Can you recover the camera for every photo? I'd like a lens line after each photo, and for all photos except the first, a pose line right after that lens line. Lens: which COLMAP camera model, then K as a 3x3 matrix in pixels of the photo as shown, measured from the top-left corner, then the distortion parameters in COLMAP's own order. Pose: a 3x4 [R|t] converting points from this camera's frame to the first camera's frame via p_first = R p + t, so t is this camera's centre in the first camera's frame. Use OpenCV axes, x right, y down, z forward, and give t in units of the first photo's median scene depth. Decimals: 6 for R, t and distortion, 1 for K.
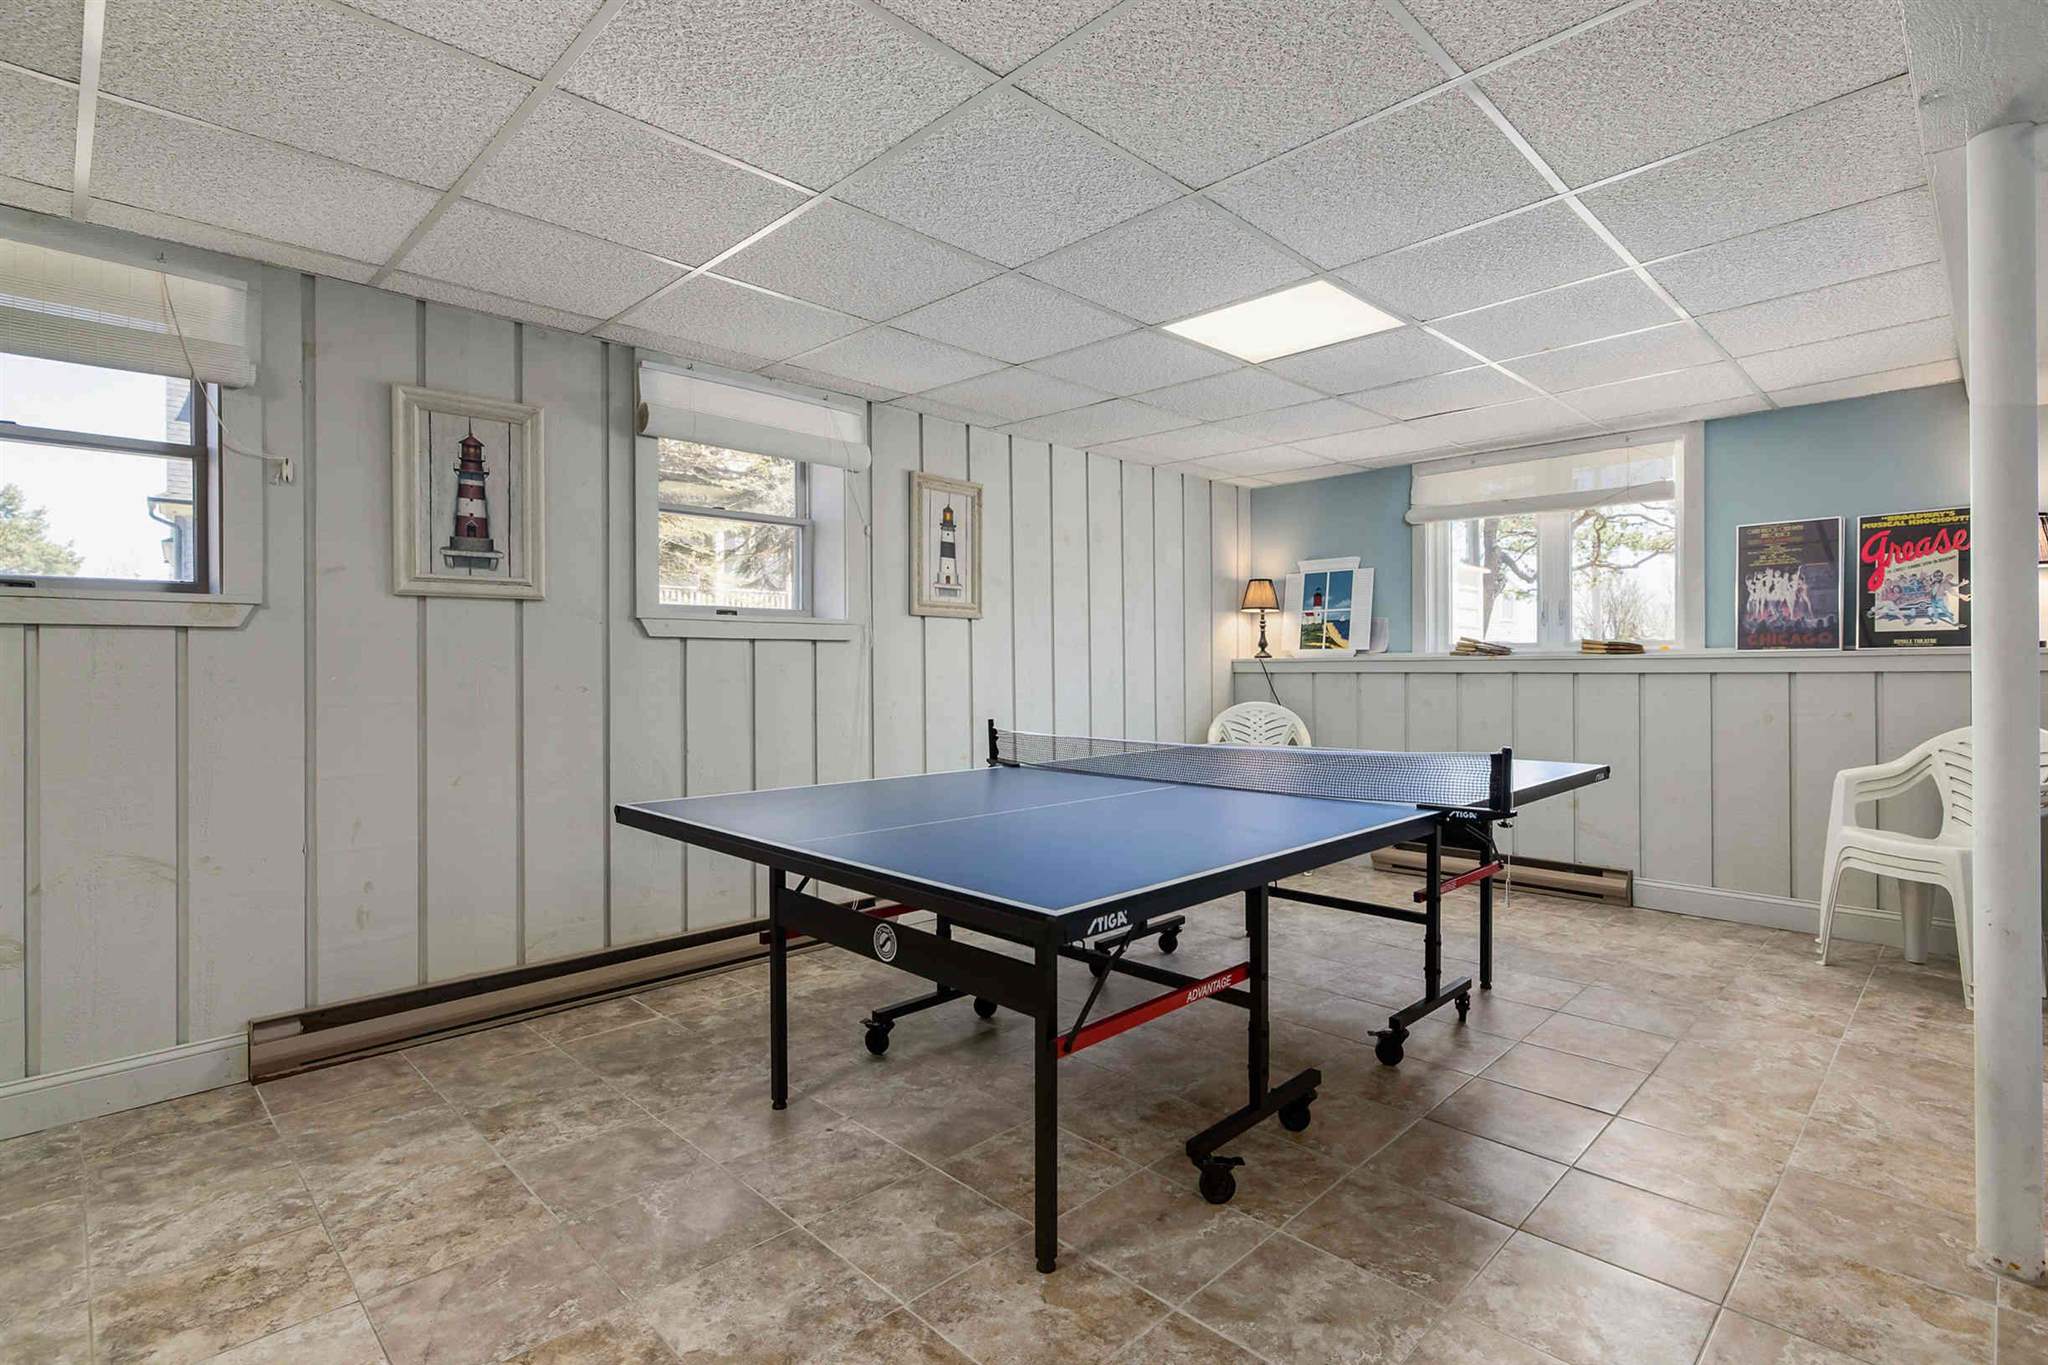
lens RADIAL K [[980.9, 0, 1029.3], [0, 980.9, 671.6], [0, 0, 1]] dist [-0.002695, -0.000176]
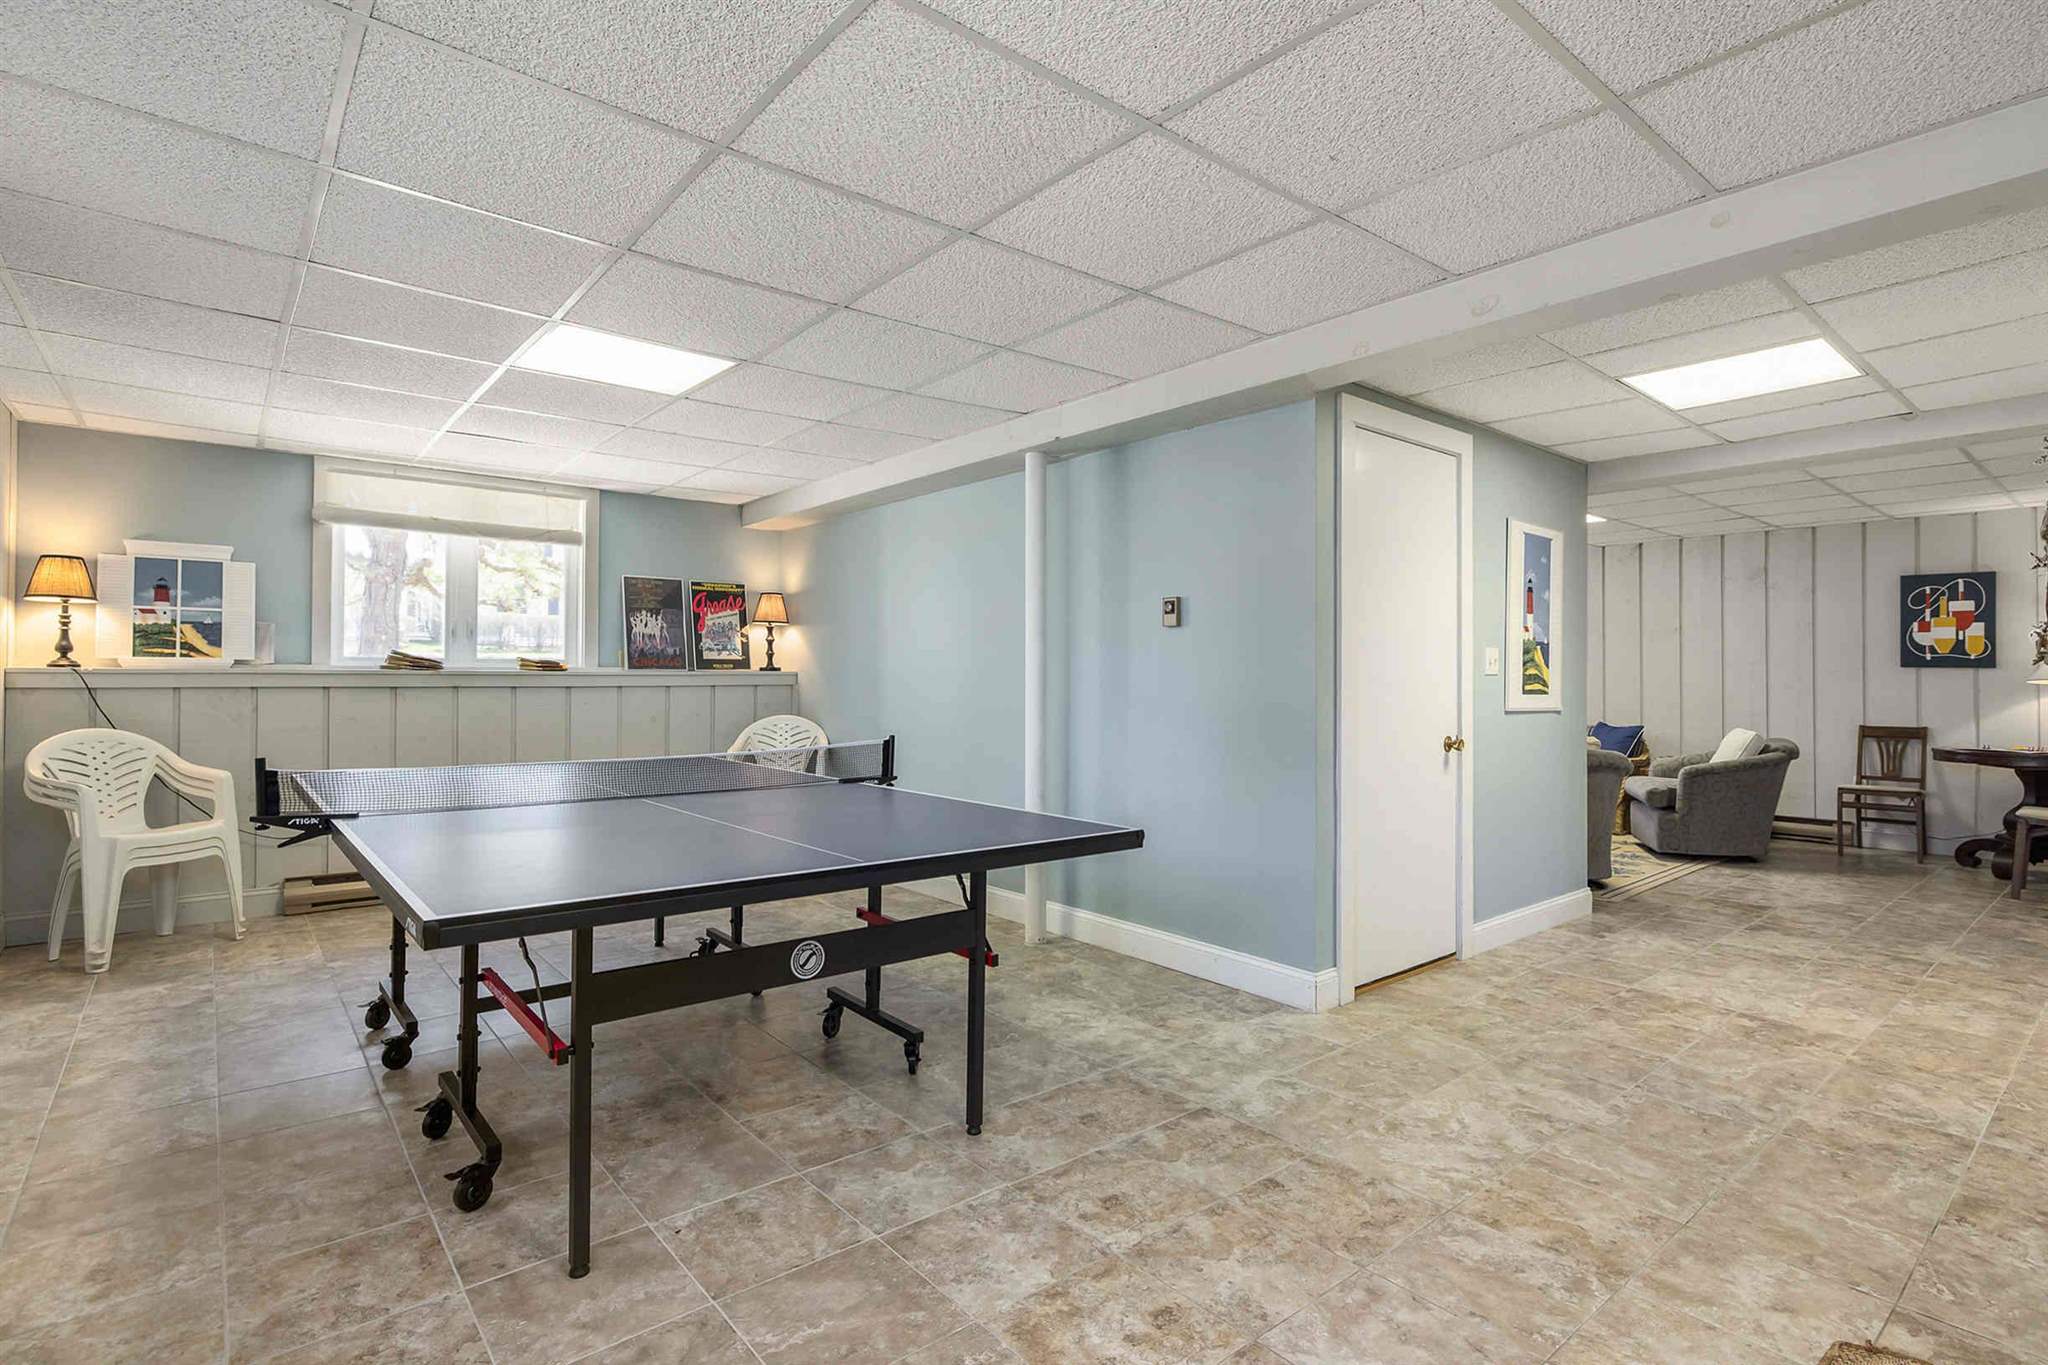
lens RADIAL K [[980.9, 0, 1029.3], [0, 980.9, 671.6], [0, 0, 1]] dist [-0.002695, -0.000176]
pose [[0.089769, 0.011731, 0.995894, -0.562727], [0.000619, 0.999930, -0.011835, -0.002683], [-0.995962, 0.001679, 0.089756, 0.342721]]
